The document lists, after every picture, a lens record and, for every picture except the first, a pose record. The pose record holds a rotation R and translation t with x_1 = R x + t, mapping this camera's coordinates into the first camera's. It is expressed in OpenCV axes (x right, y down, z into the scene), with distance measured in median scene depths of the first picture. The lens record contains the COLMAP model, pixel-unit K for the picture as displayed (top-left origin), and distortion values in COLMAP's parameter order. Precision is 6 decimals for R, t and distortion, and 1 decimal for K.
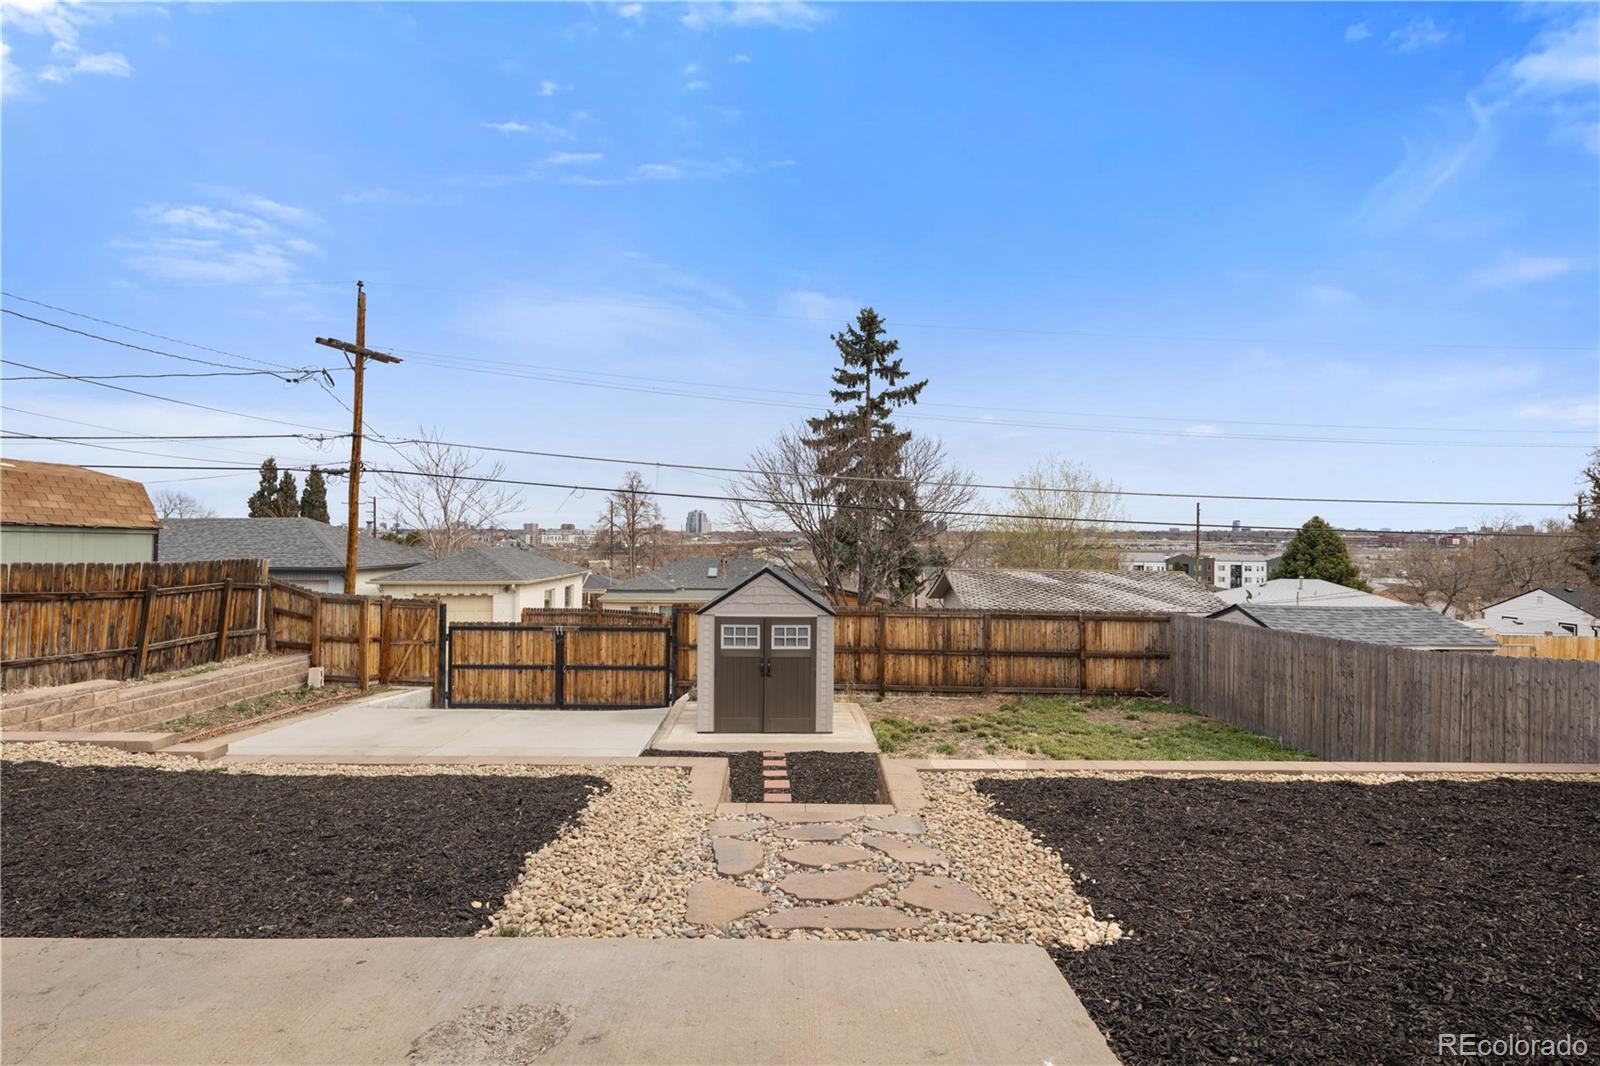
lens RADIAL K [[774.0, 0, 776.1], [0, 774.0, 535.1], [0, 0, 1]] dist [0.001949, -0.000512]
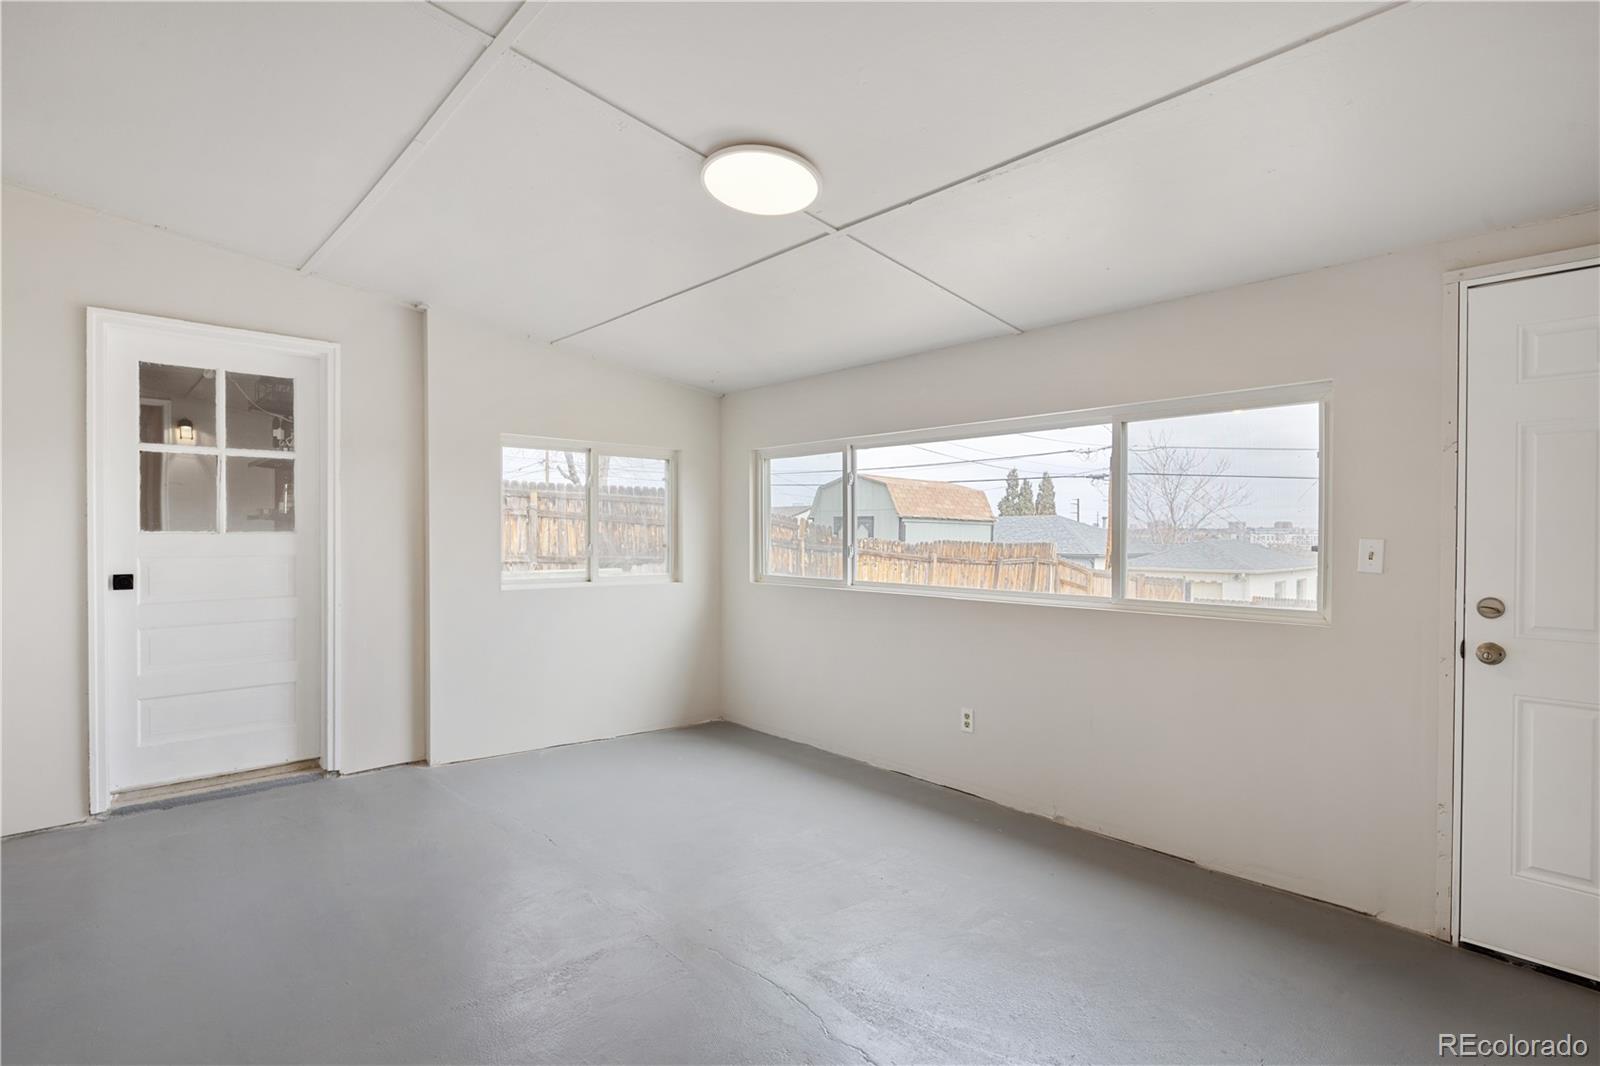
lens RADIAL K [[774.0, 0, 798.5], [0, 774.0, 526.8], [0, 0, 1]] dist [0.001949, -0.000512]
pose [[0.680386, -0.010614, -0.732777, 0.021260], [0.003071, 0.999928, -0.011633, 0.009757], [0.732847, 0.005664, 0.680370, -0.152815]]
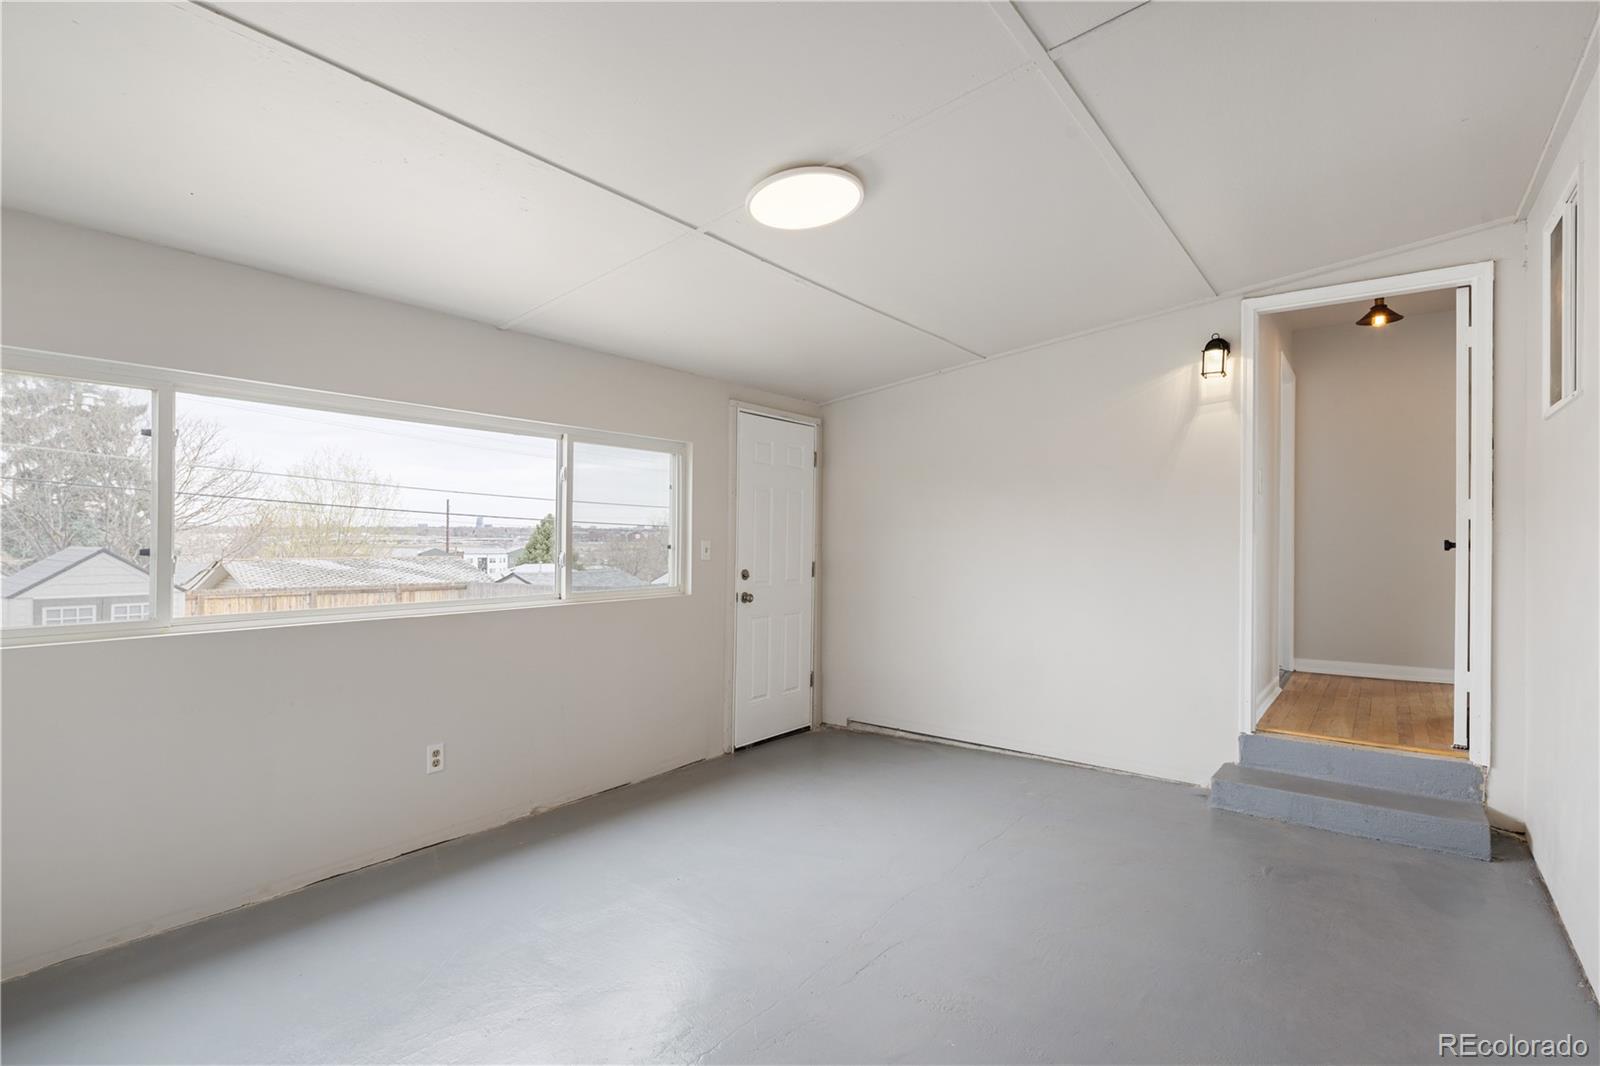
lens RADIAL K [[774.0, 0, 806.6], [0, 774.0, 533.4], [0, 0, 1]] dist [0.001949, -0.000512]
pose [[0.593635, 0.000181, 0.804735, -0.126376], [-0.002929, 0.999994, 0.001936, 0.008435], [-0.804729, -0.003506, 0.593632, -0.150643]]
